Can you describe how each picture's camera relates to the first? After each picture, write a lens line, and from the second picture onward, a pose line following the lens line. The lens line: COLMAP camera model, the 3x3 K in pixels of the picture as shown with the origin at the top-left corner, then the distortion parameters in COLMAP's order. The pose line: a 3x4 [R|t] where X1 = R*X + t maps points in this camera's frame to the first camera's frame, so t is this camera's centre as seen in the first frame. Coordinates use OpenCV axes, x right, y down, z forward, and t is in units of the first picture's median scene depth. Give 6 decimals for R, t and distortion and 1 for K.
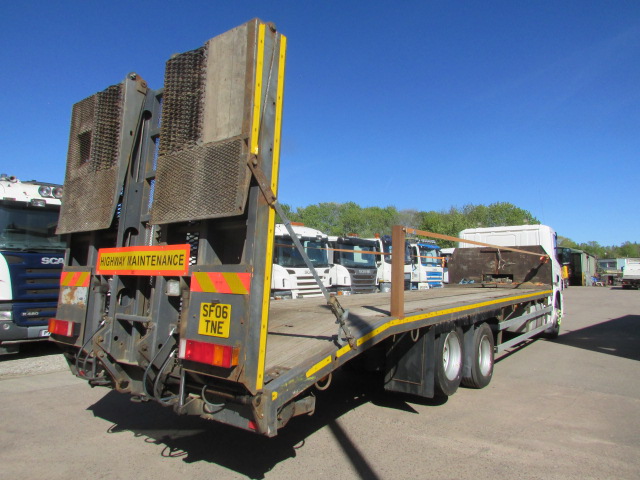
lens RADIAL K [[453.8, 0, 309.8], [0, 453.8, 238.9], [0, 0, 1]] dist [-0.038279, 0.006755]
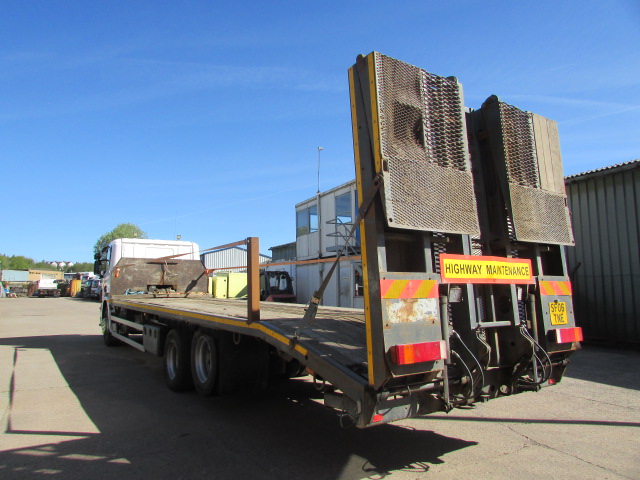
lens RADIAL K [[453.8, 0, 309.8], [0, 453.8, 238.9], [0, 0, 1]] dist [-0.038279, 0.006755]
pose [[0.327581, 0.096157, 0.939917, -1.548490], [-0.072016, 0.994455, -0.076637, 0.088963], [-0.942075, -0.042585, 0.332689, 1.064071]]
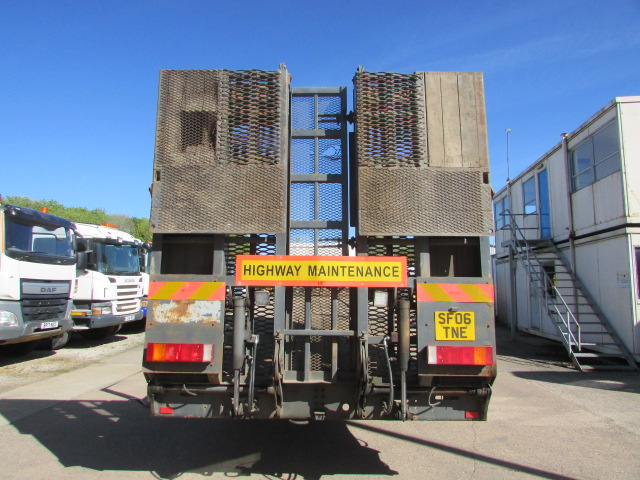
lens RADIAL K [[453.8, 0, 309.8], [0, 453.8, 238.9], [0, 0, 1]] dist [-0.038279, 0.006755]
pose [[0.792291, 0.063916, 0.606786, -0.988750], [-0.052327, 0.997952, -0.036795, 0.018183], [-0.607895, -0.002599, 0.794013, 0.269059]]
